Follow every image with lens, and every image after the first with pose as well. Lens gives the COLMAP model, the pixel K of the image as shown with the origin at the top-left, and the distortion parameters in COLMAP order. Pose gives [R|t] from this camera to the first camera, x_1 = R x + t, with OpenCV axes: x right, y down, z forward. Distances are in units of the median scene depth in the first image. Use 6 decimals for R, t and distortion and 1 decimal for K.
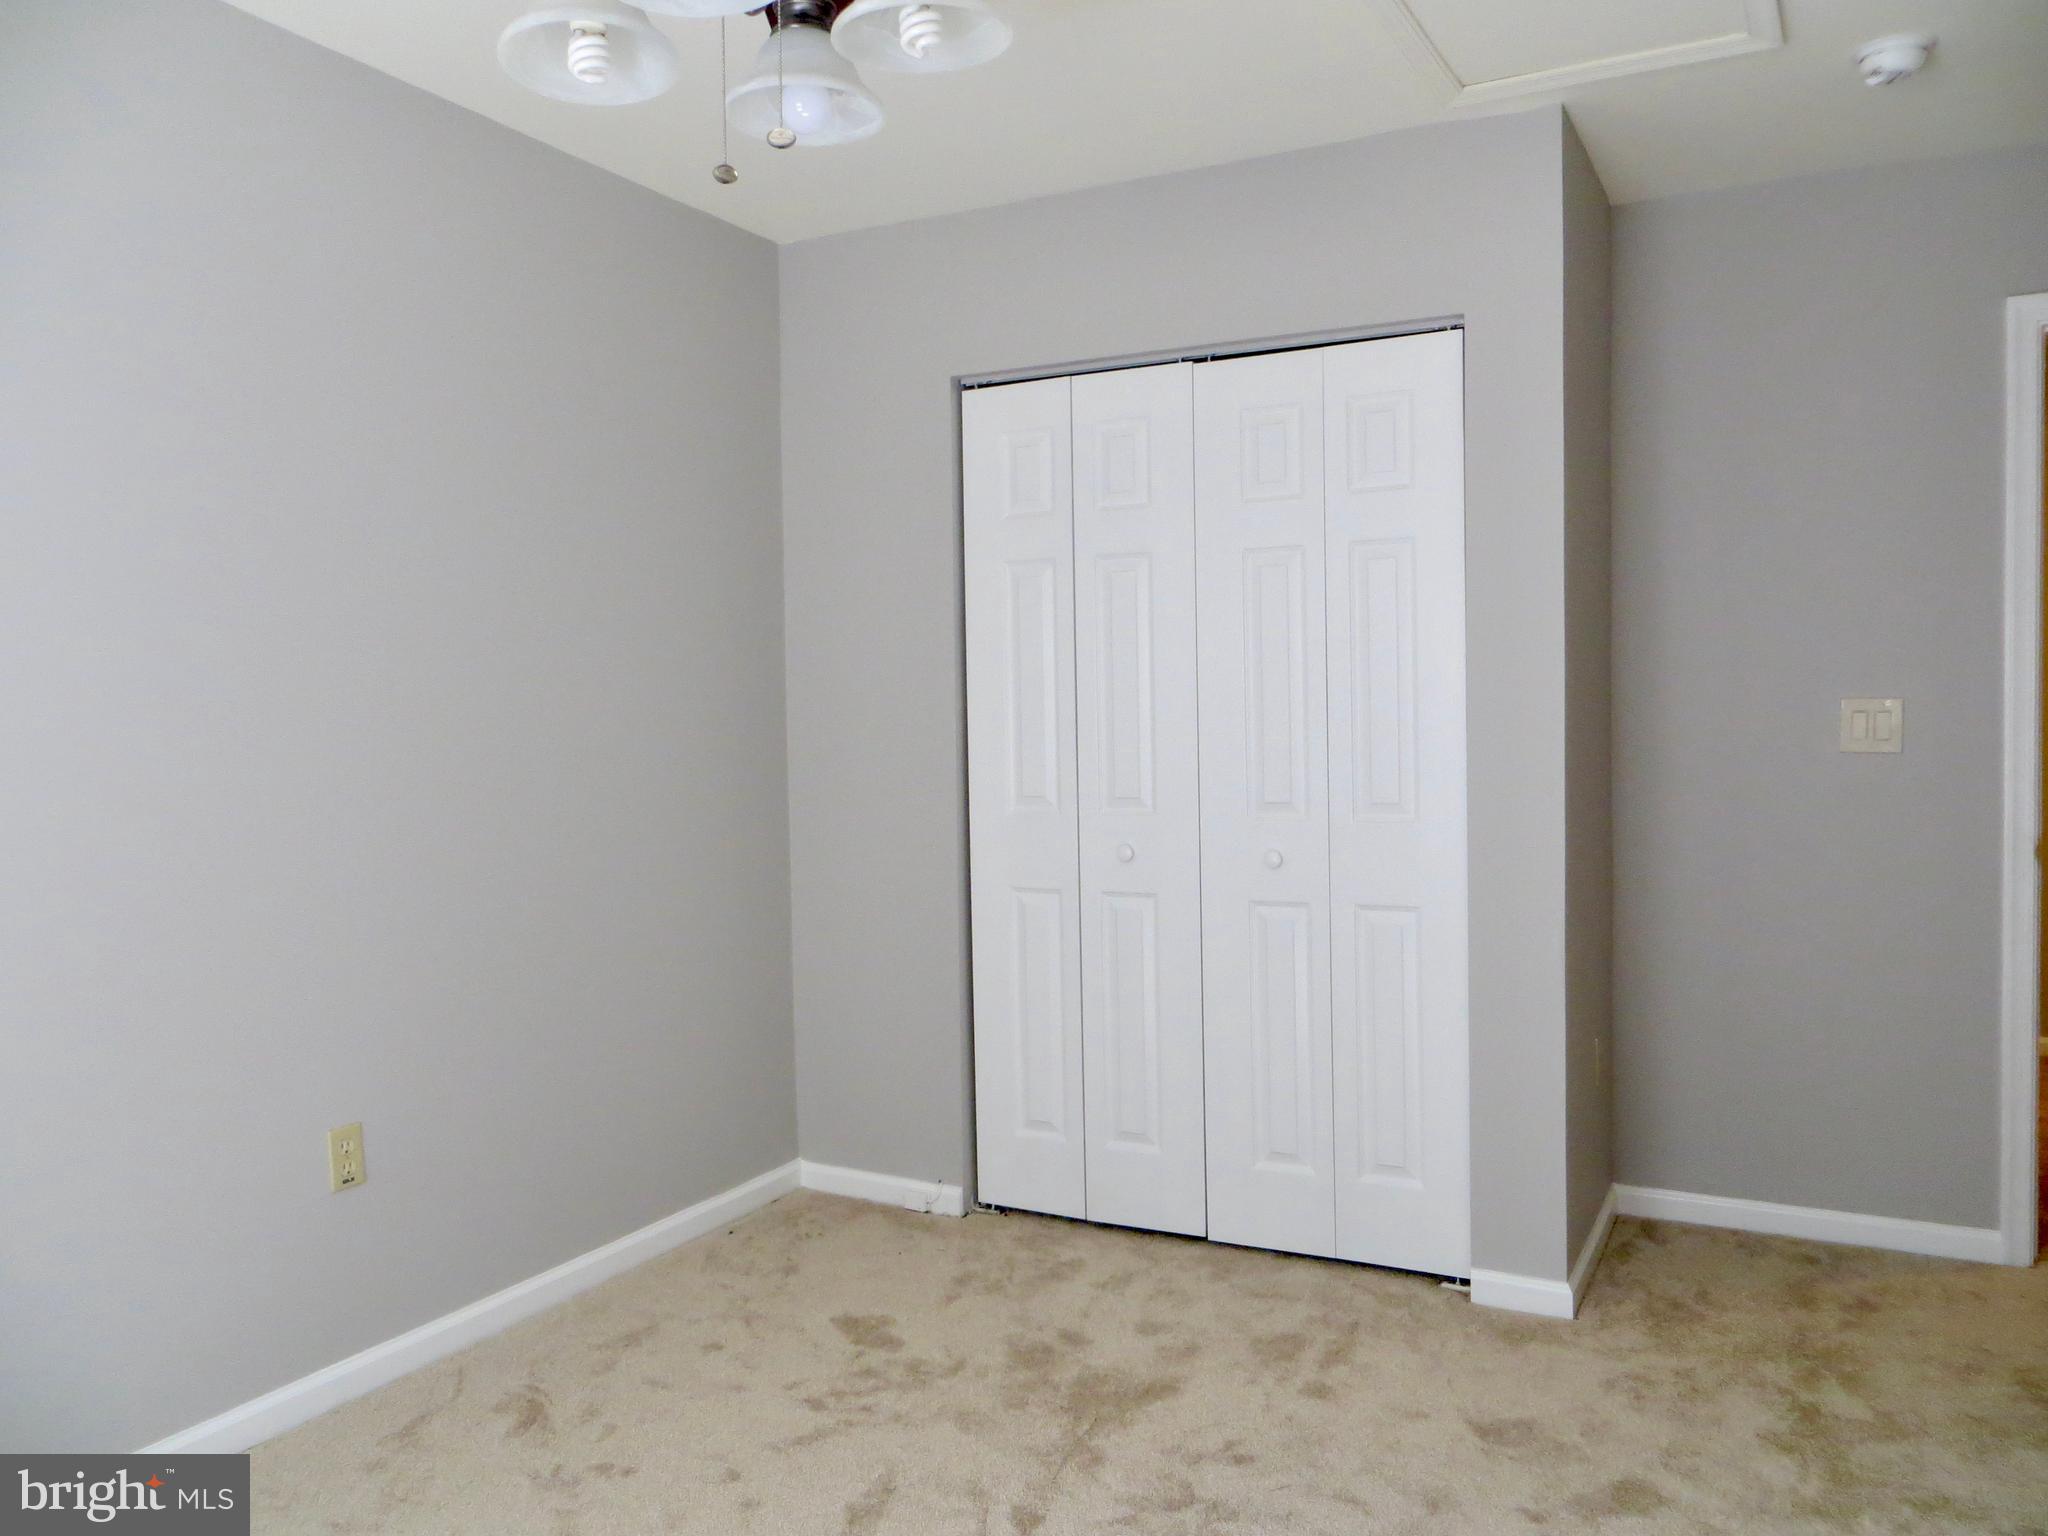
lens RADIAL K [[1541.9, 0, 1024.0], [0, 1541.9, 768.0], [0, 0, 1]] dist [-0.002005, -0.000230]
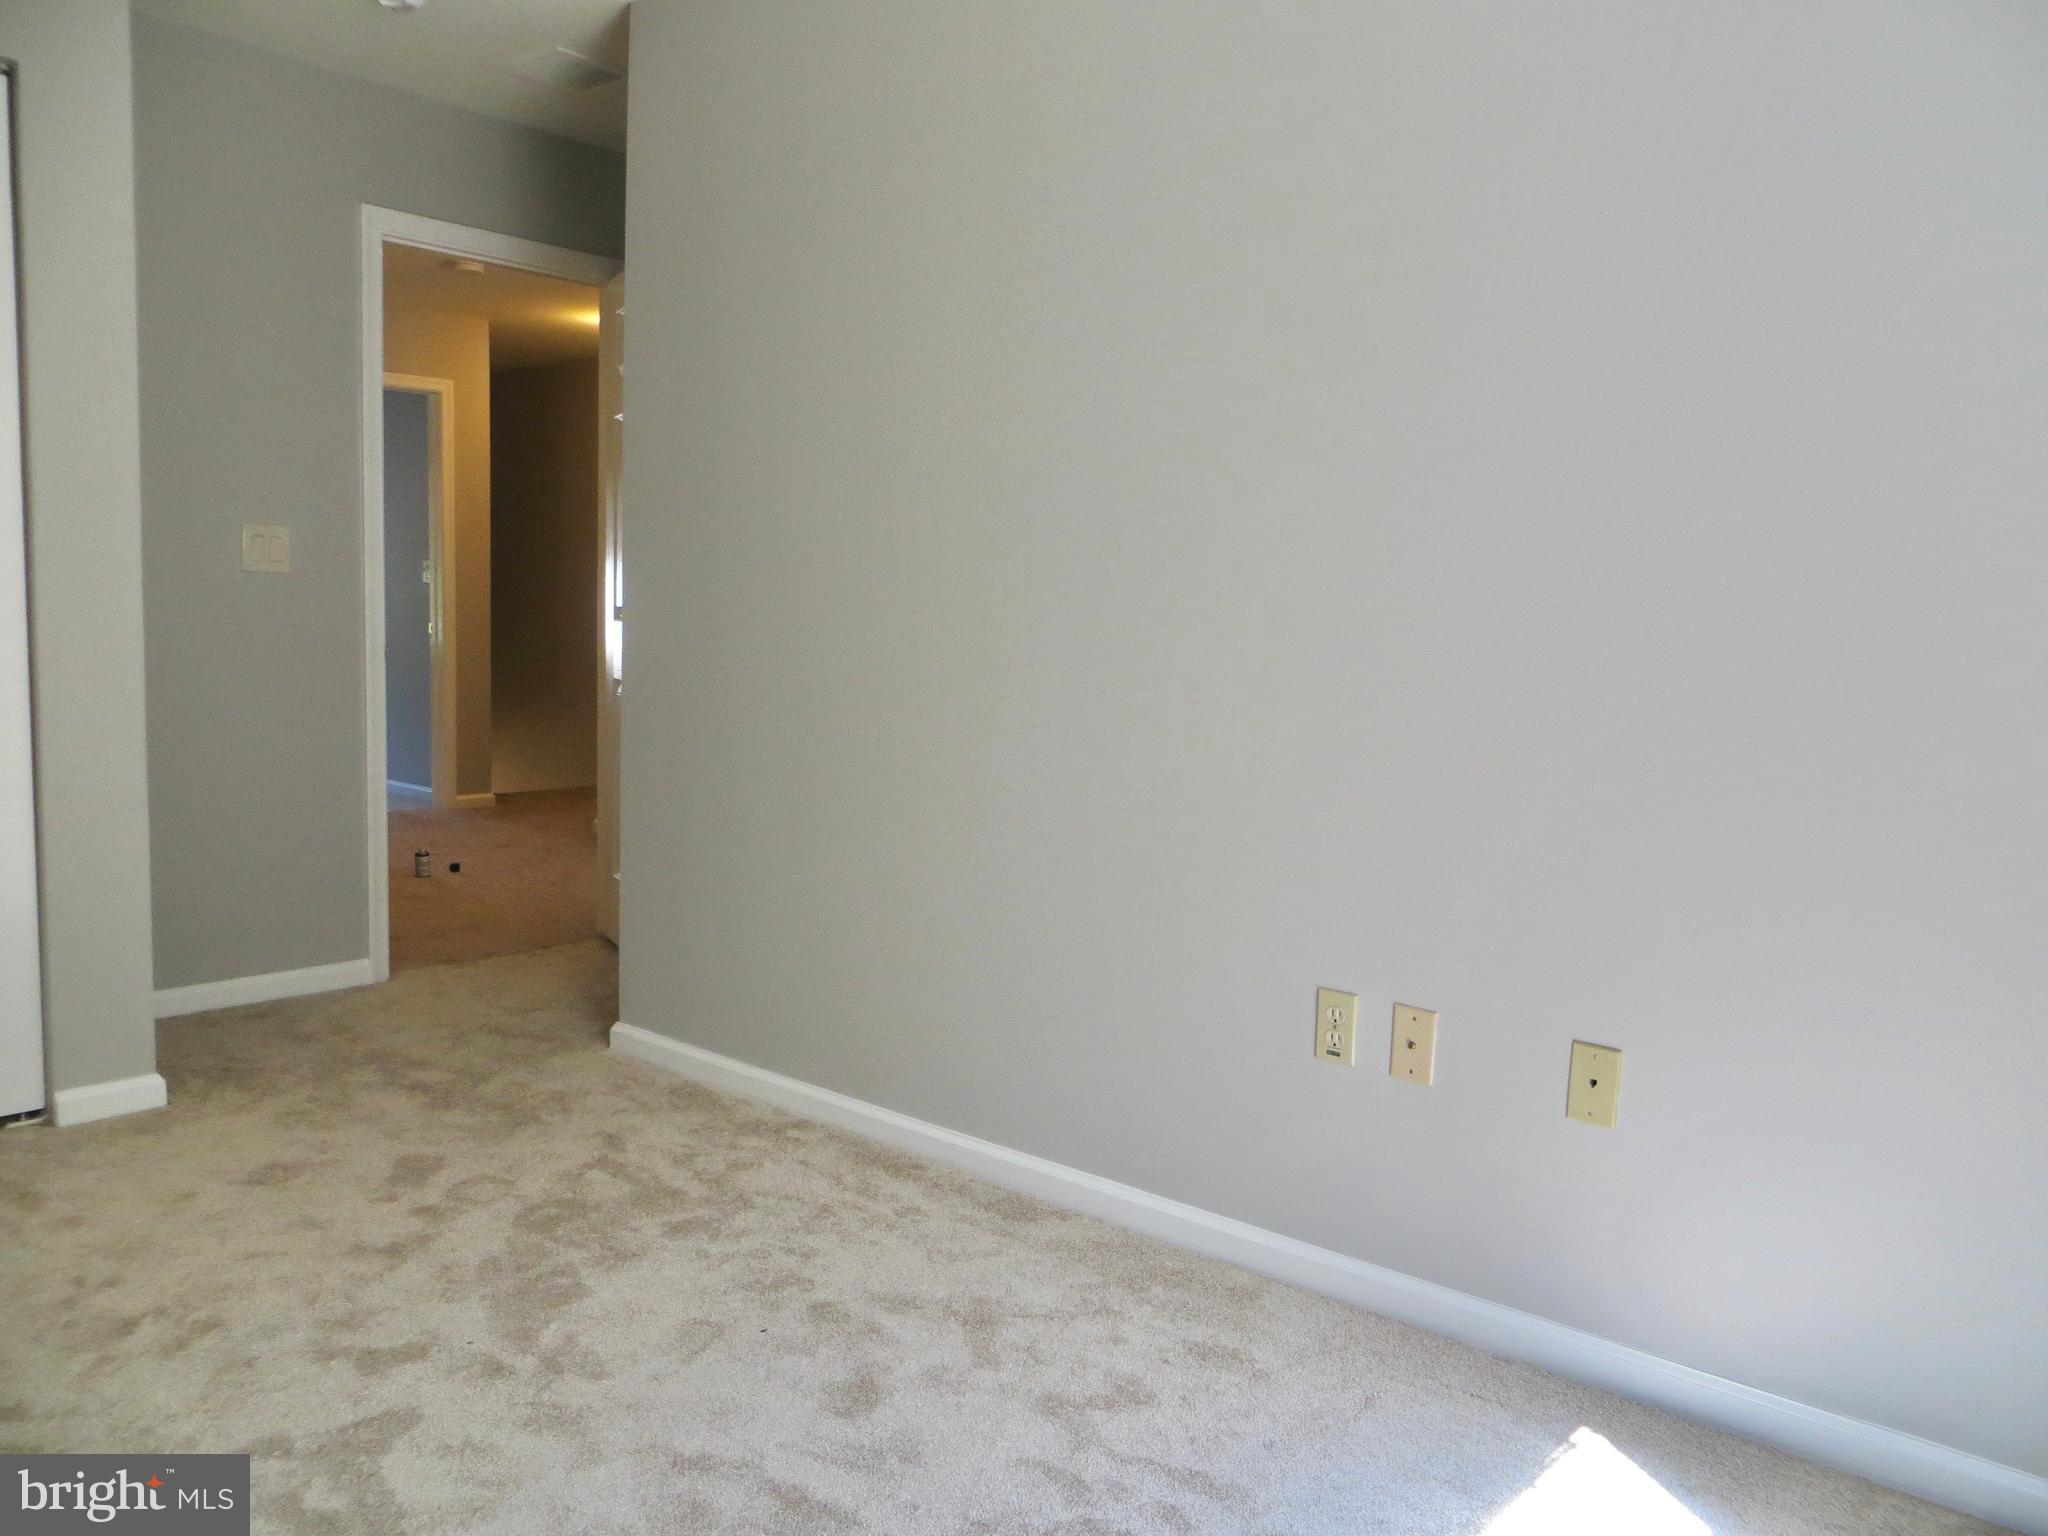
lens RADIAL K [[1559.4, 0, 1024.0], [0, 1559.4, 768.0], [0, 0, 1]] dist [0.010676, 0.001226]
pose [[0.235082, -0.078771, 0.968779, -0.521472], [0.007422, 0.996827, 0.079250, 0.053304], [-0.971947, -0.011440, 0.234920, 0.197426]]
